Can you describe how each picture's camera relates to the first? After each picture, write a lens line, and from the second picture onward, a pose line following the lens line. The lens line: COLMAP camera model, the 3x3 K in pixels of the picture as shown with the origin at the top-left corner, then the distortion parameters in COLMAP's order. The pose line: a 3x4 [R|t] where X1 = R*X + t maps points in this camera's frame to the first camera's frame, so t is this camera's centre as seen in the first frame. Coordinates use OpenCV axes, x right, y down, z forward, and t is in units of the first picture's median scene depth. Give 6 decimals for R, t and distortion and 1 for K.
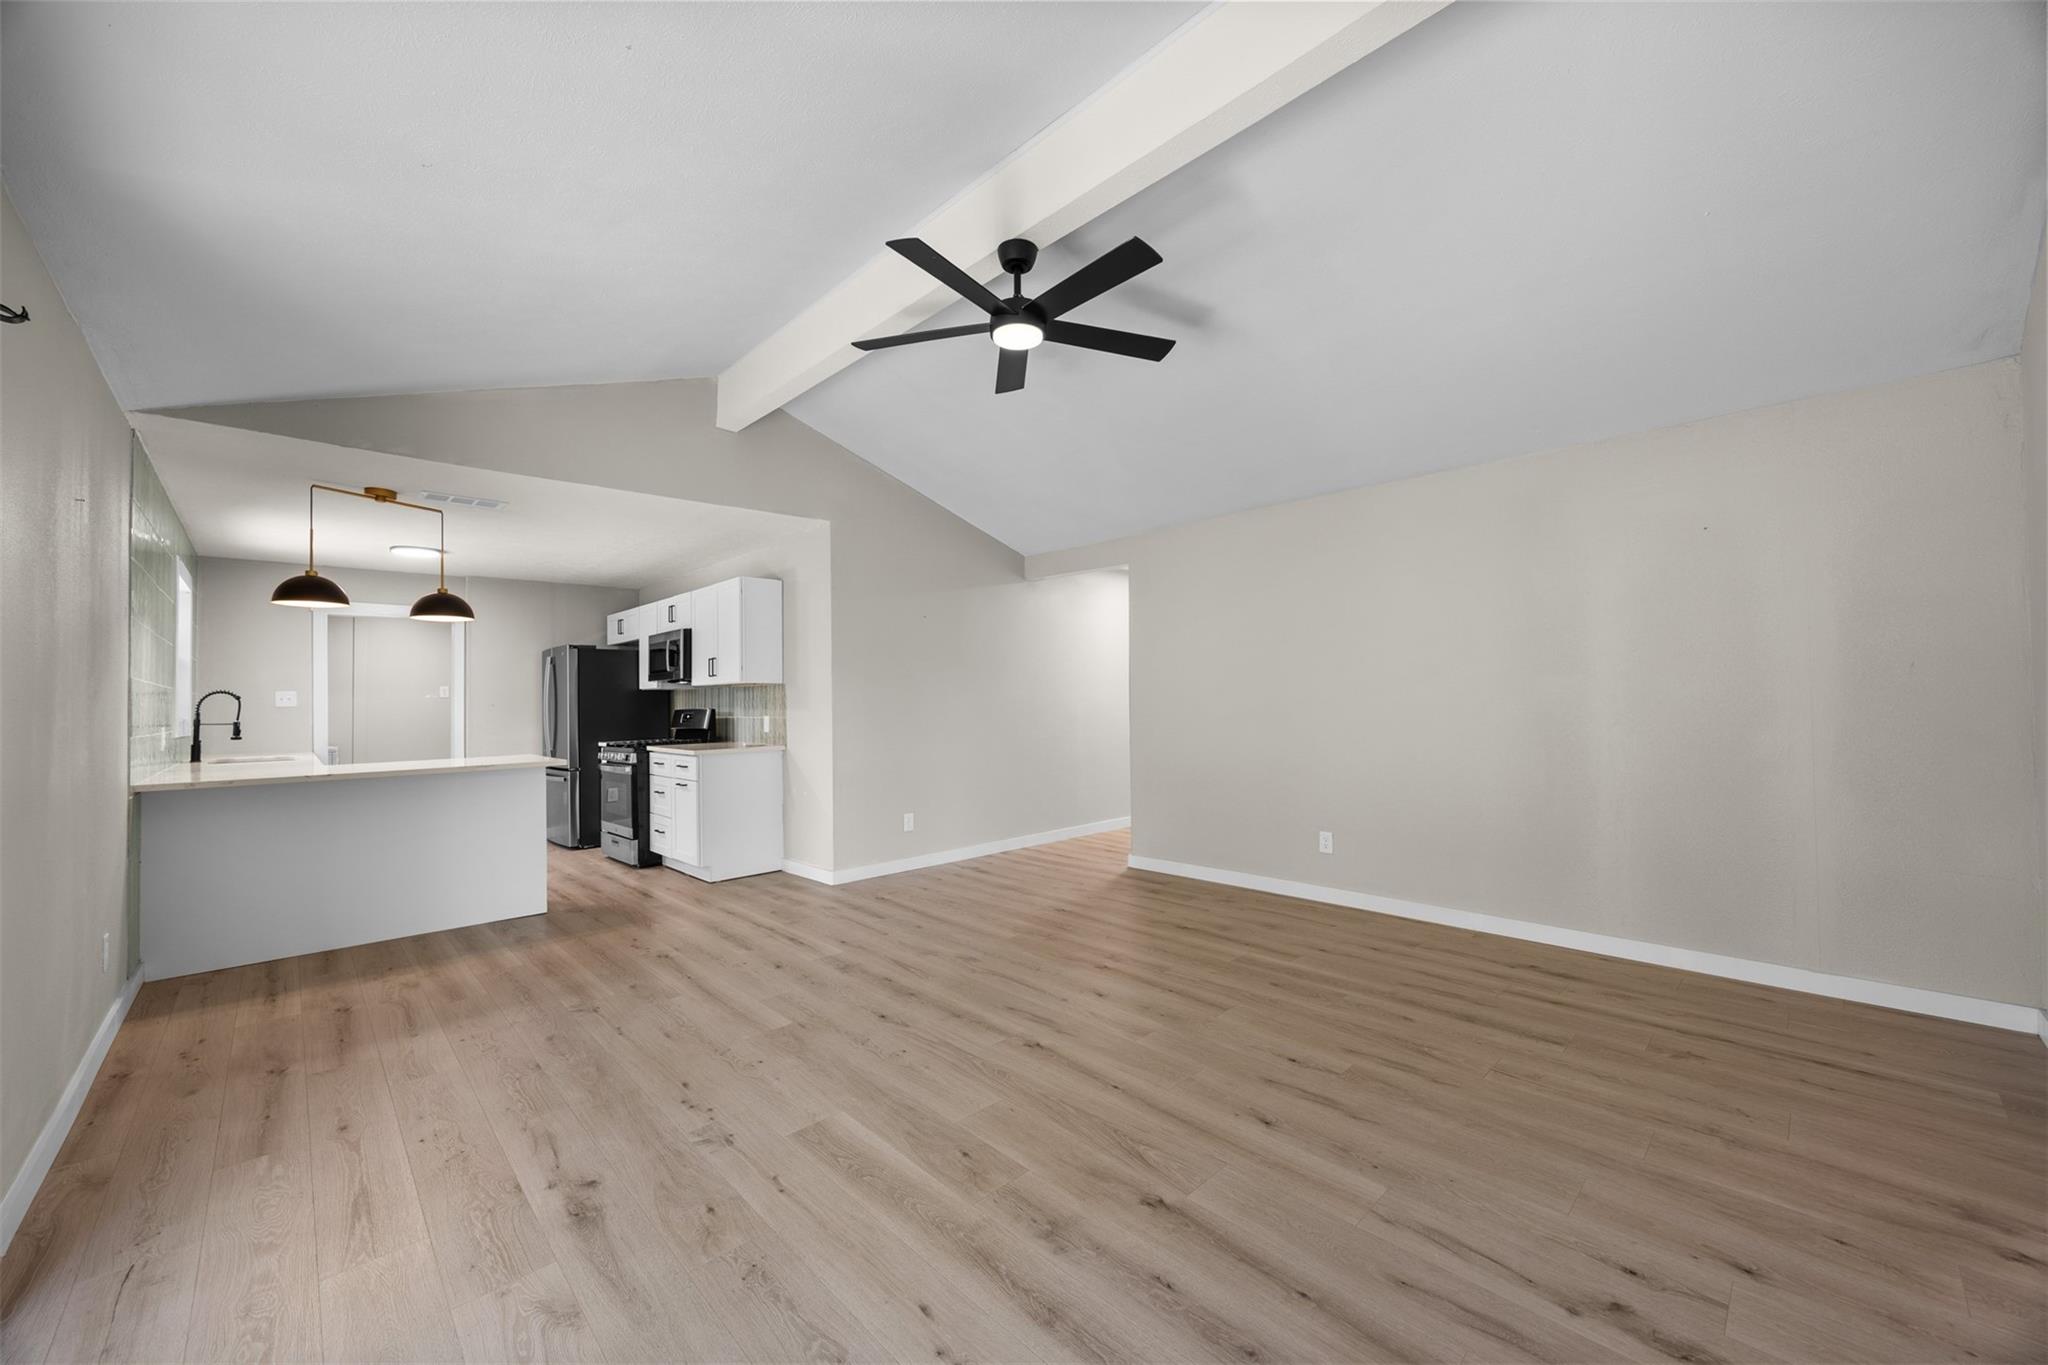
lens RADIAL K [[792.8, 0, 1030.2], [0, 792.8, 715.3], [0, 0, 1]] dist [-0.006797, 0.000072]
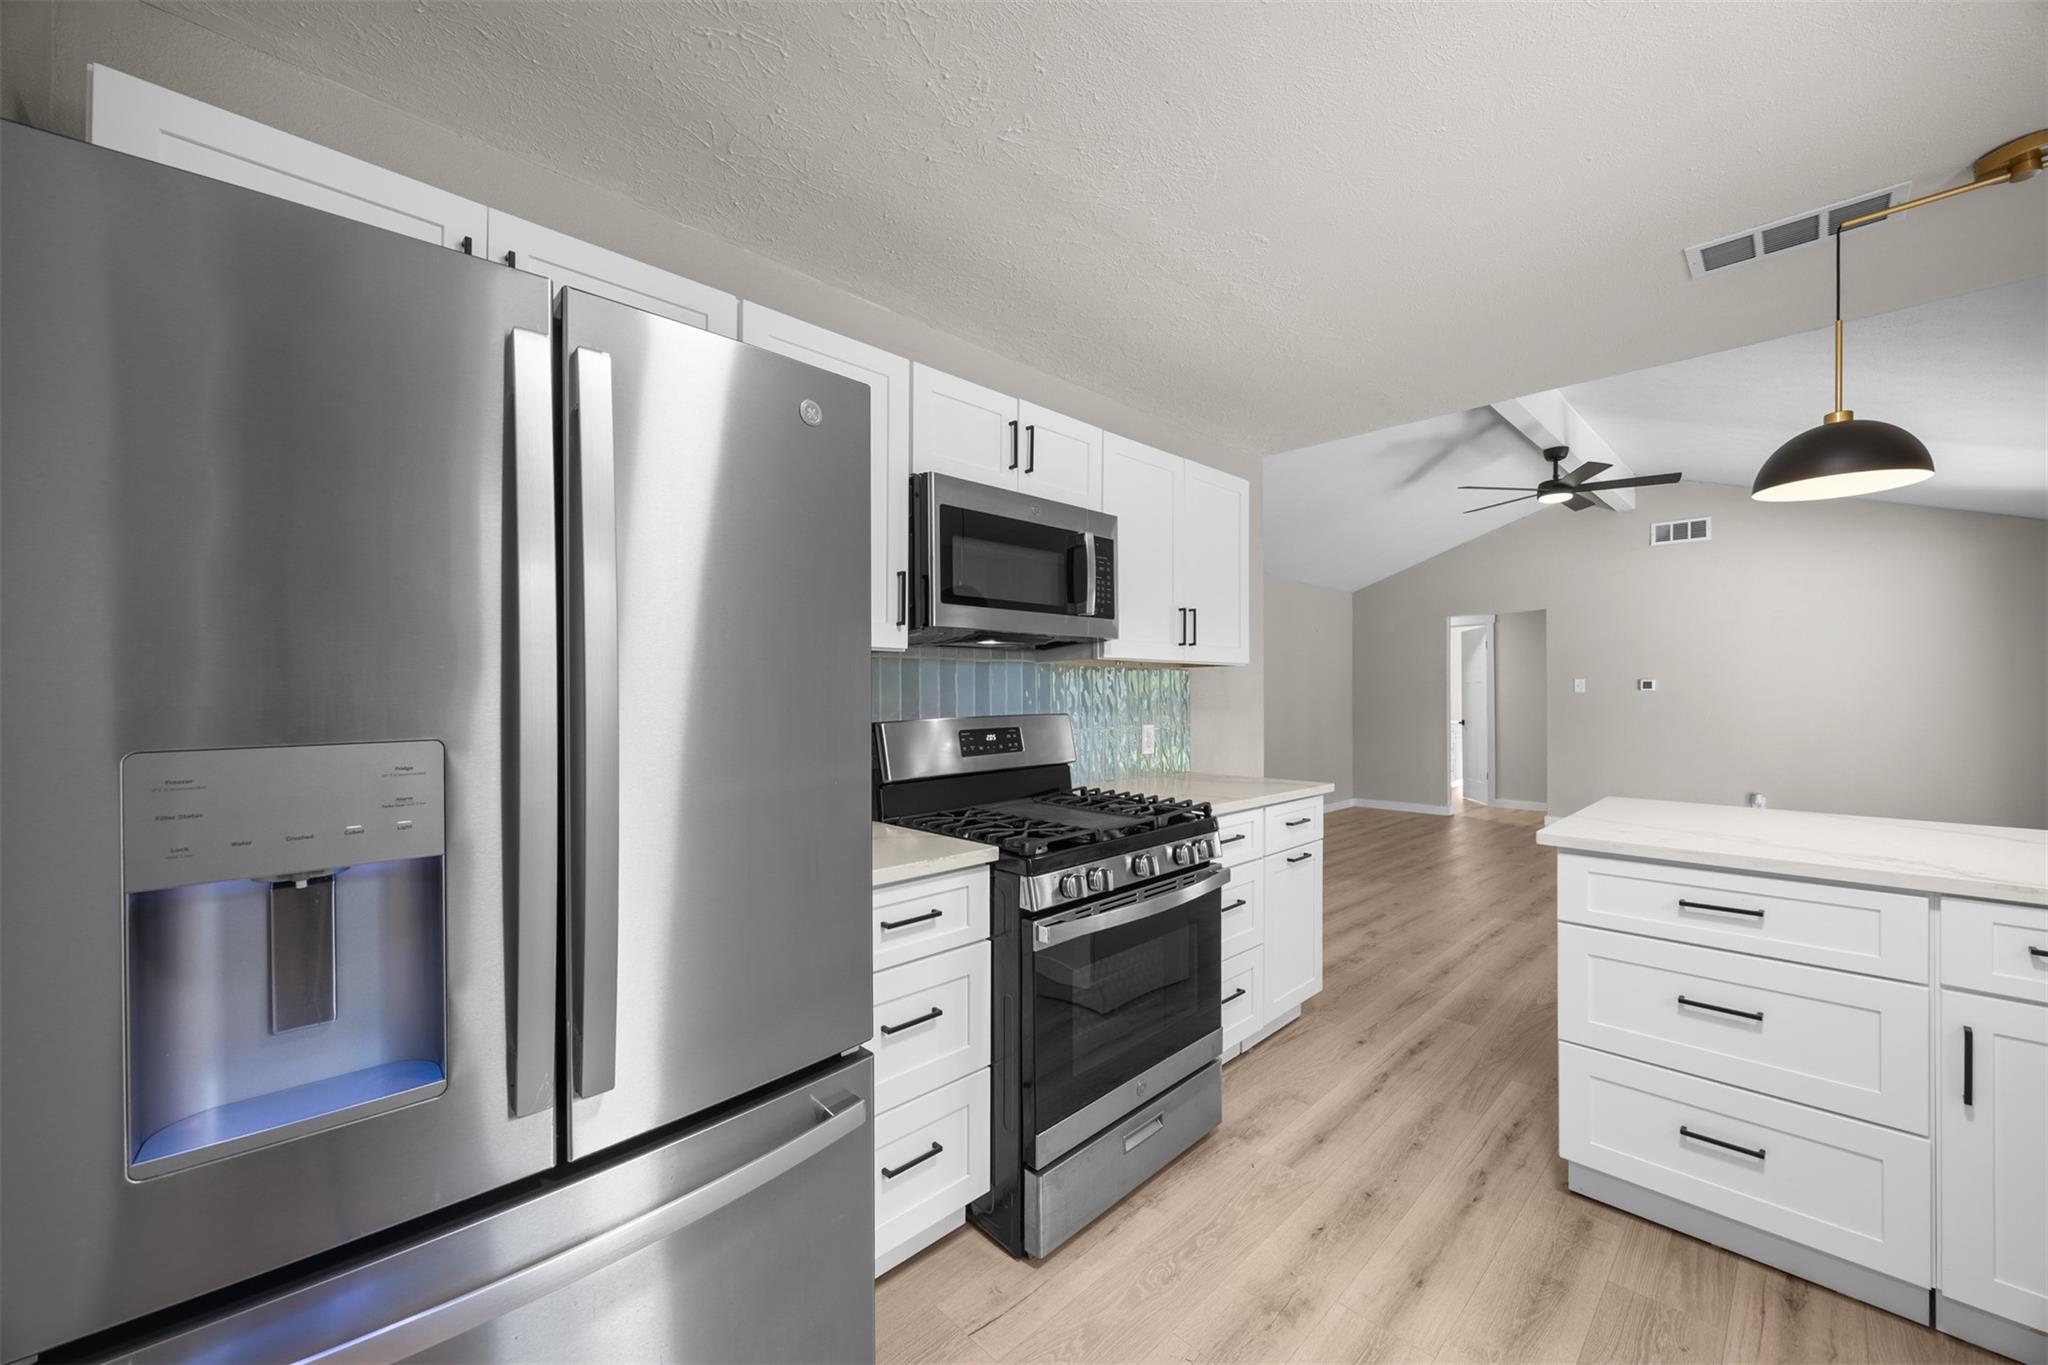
lens RADIAL K [[771.1, 0, 1024.0], [0, 771.1, 682.5], [0, 0, 1]] dist [-0.001042, -0.000106]
pose [[-0.000143, 0.031315, 0.999510, -1.641321], [0.019944, 0.999311, -0.031306, -0.026507], [-0.999801, 0.019930, -0.000767, 2.021972]]
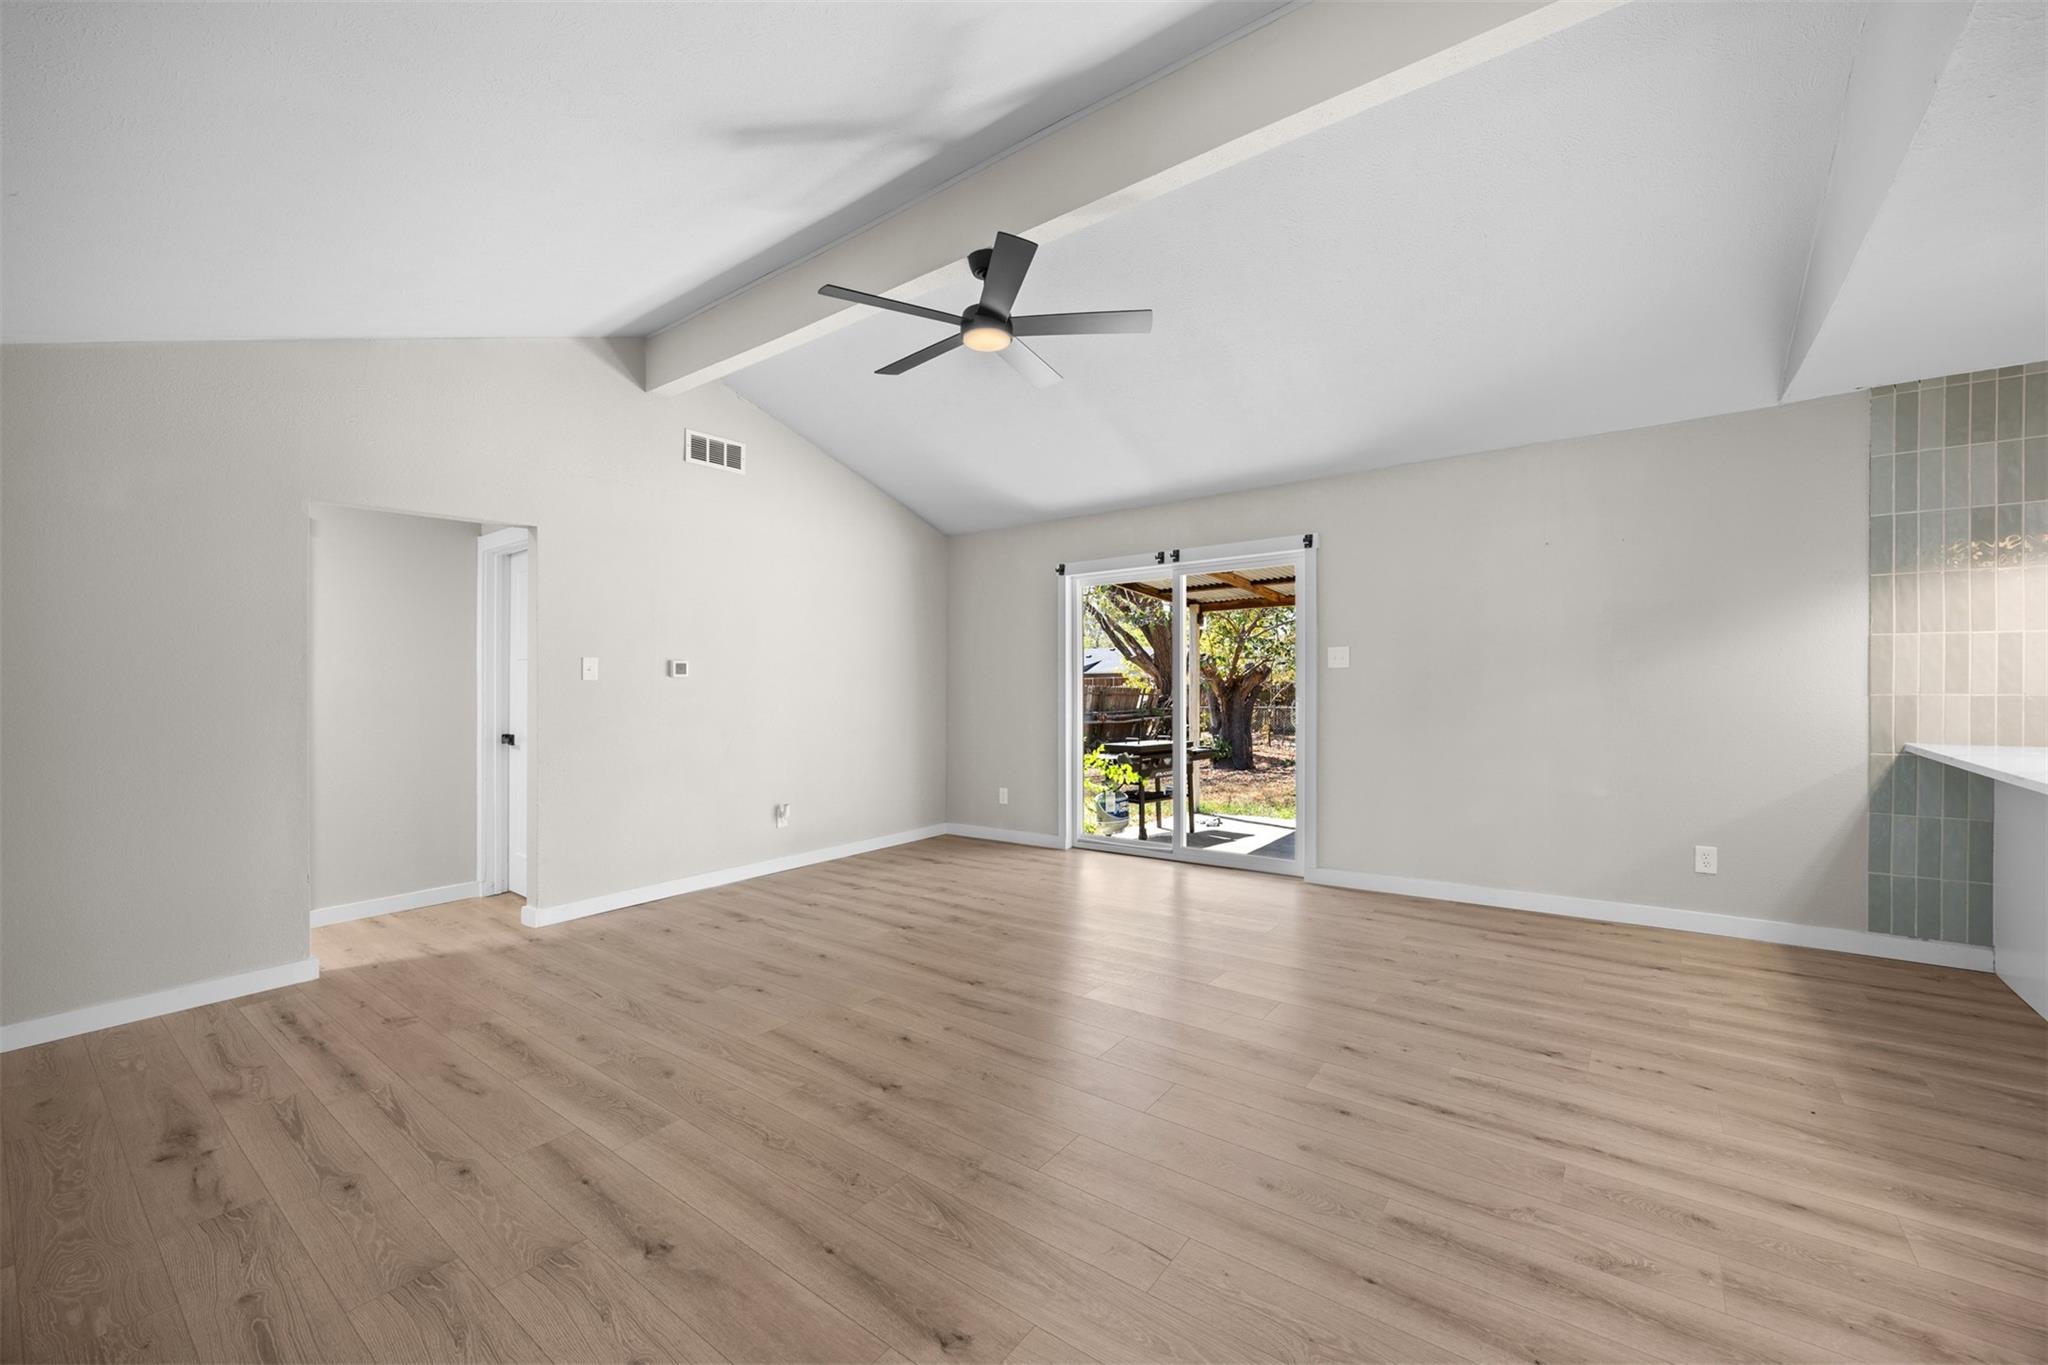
lens RADIAL K [[817.4, 0, 1068.9], [0, 817.4, 685.8], [0, 0, 1]] dist [-0.006083, -0.000089]
pose [[-0.983813, 0.033591, -0.176023, 0.057908], [0.028388, 0.999085, 0.031996, -0.048295], [0.176936, 0.026481, -0.983866, 1.908171]]
